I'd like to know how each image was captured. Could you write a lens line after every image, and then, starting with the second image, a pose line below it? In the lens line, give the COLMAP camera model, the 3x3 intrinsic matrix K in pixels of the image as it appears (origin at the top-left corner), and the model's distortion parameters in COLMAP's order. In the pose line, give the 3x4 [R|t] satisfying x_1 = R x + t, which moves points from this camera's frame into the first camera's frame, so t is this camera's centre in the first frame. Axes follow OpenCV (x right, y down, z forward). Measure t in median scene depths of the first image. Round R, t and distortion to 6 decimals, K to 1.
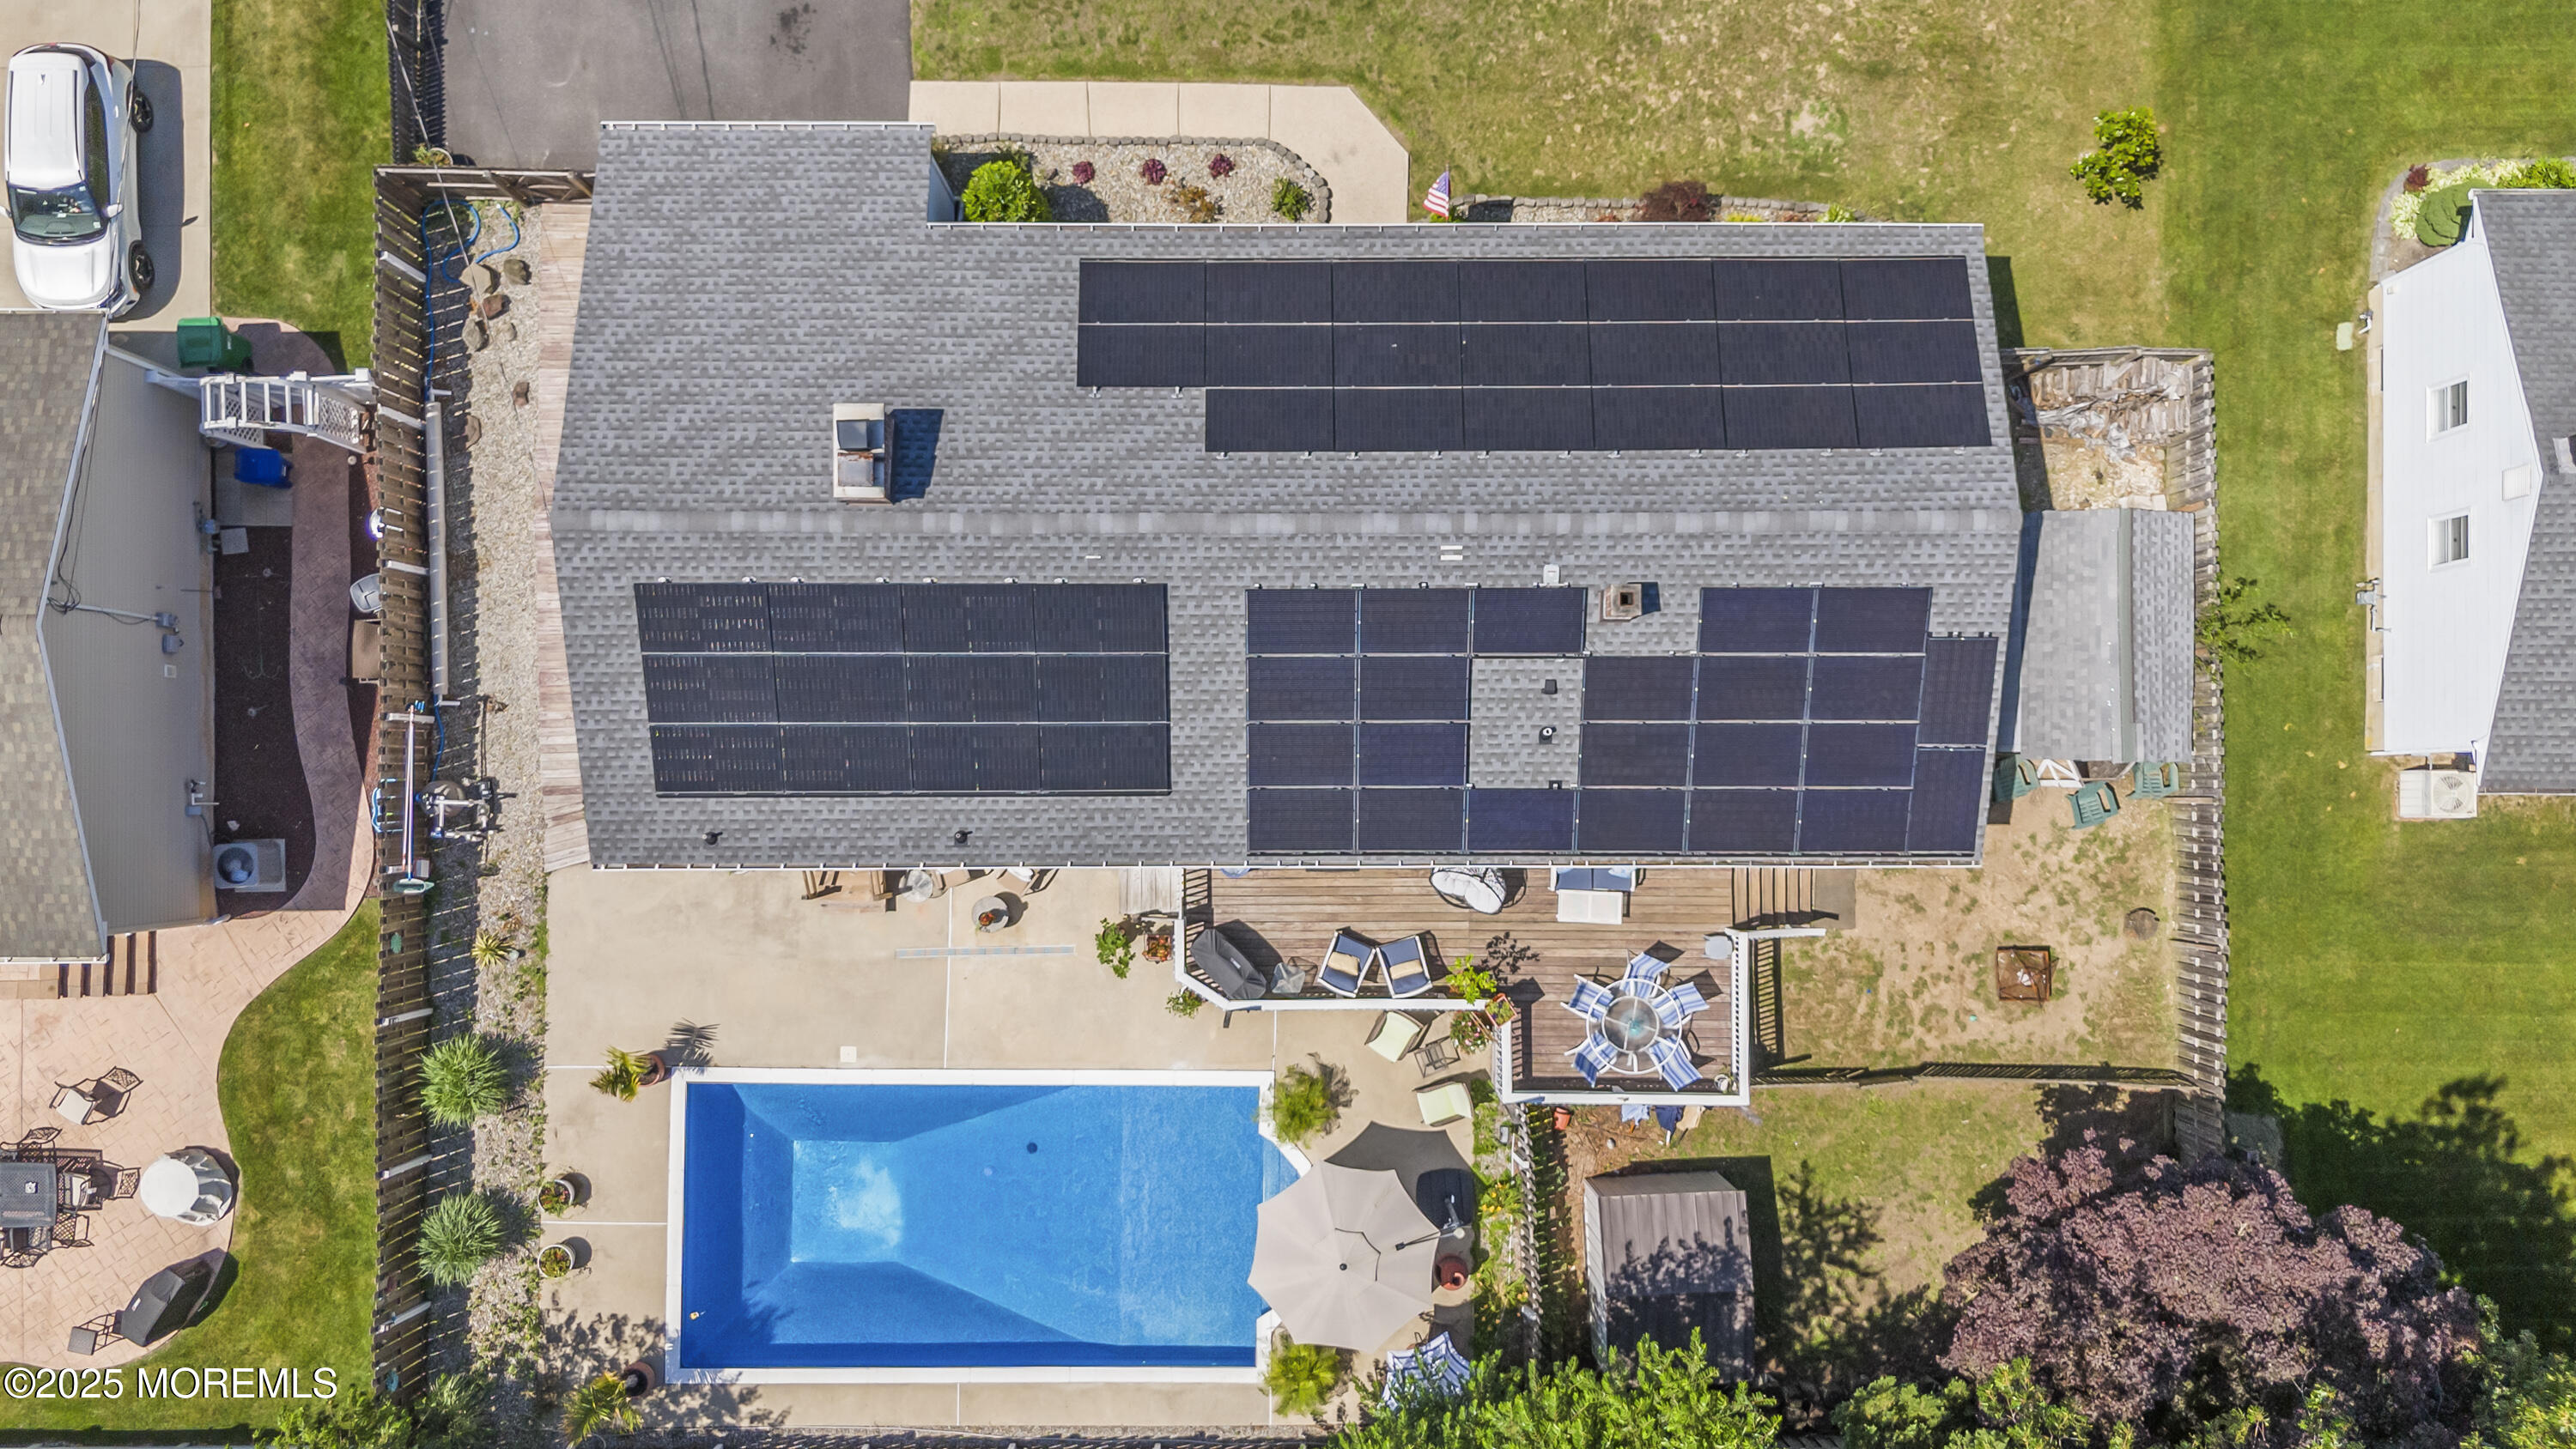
lens RADIAL K [[1884.4, 0, 1288.0], [0, 1884.4, 724.5], [0, 0, 1]] dist [0.068577, -0.068046]
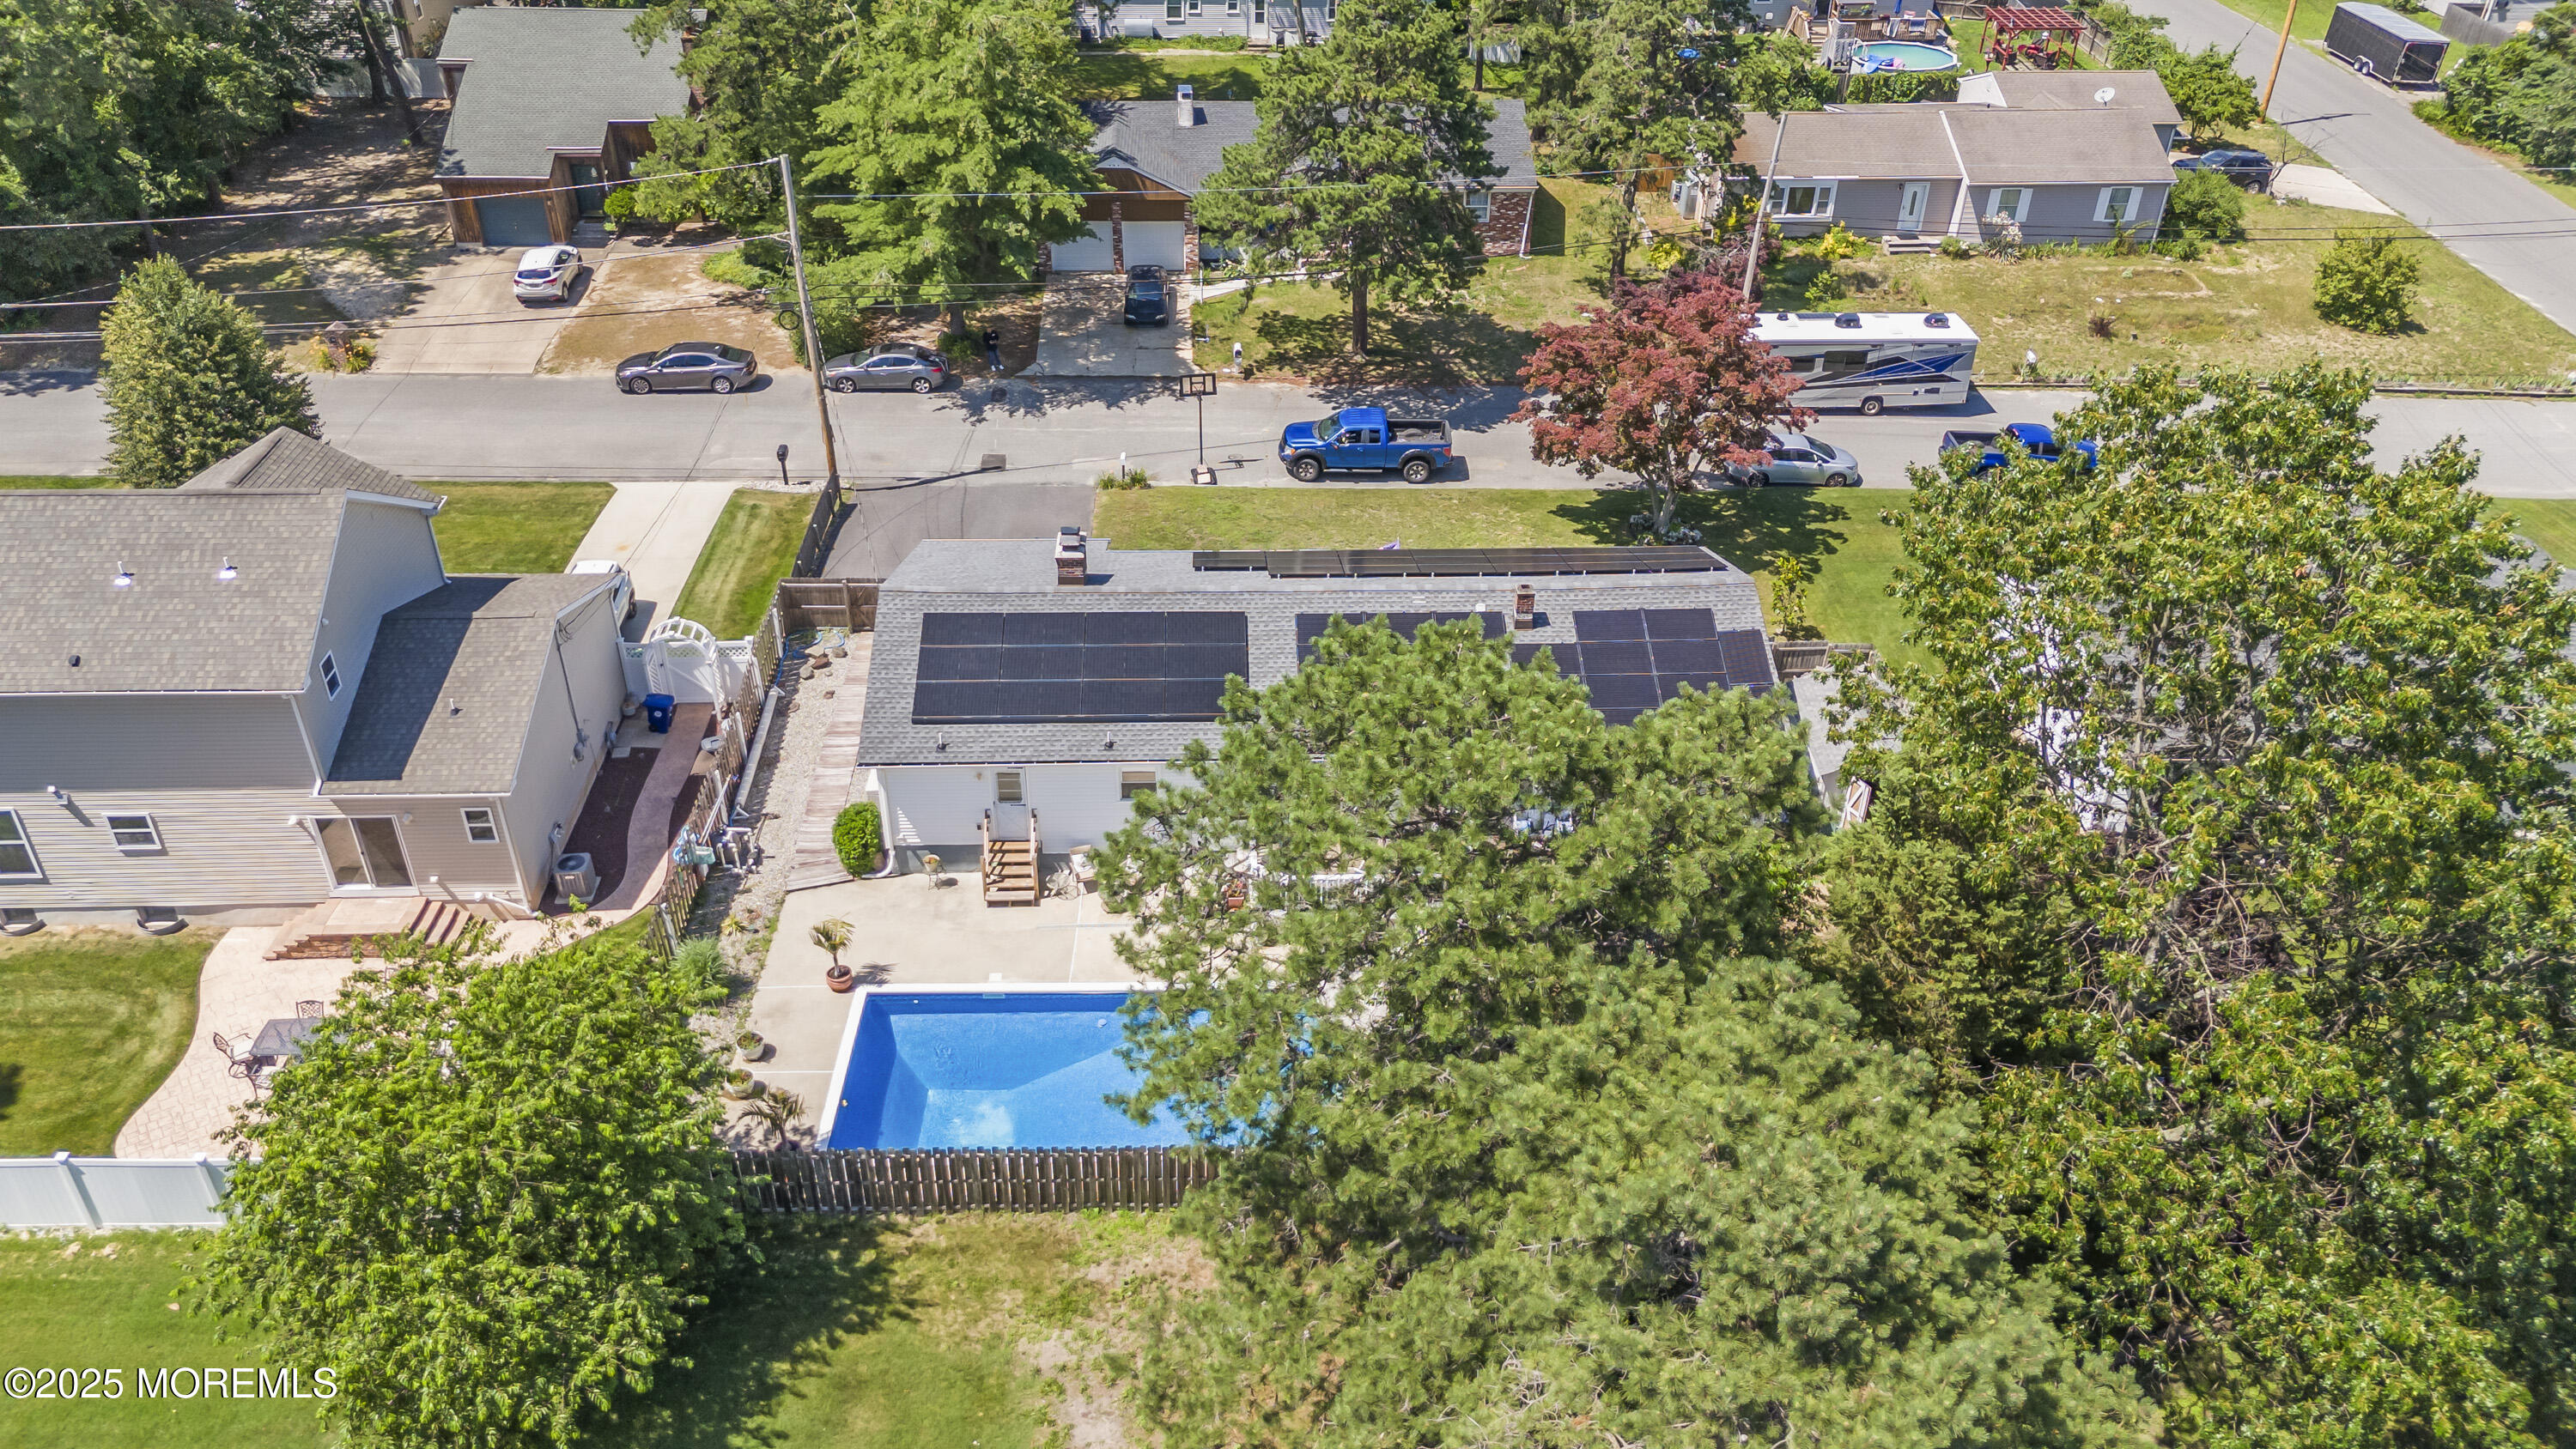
lens RADIAL K [[1888.8, 0, 1288.0], [0, 1888.8, 724.5], [0, 0, 1]] dist [0.084051, -0.068329]
pose [[0.999420, -0.019007, 0.028266, -0.067749], [0.034062, 0.561277, -0.826927, 1.175215], [-0.000148, 0.827410, 0.561599, 0.137965]]
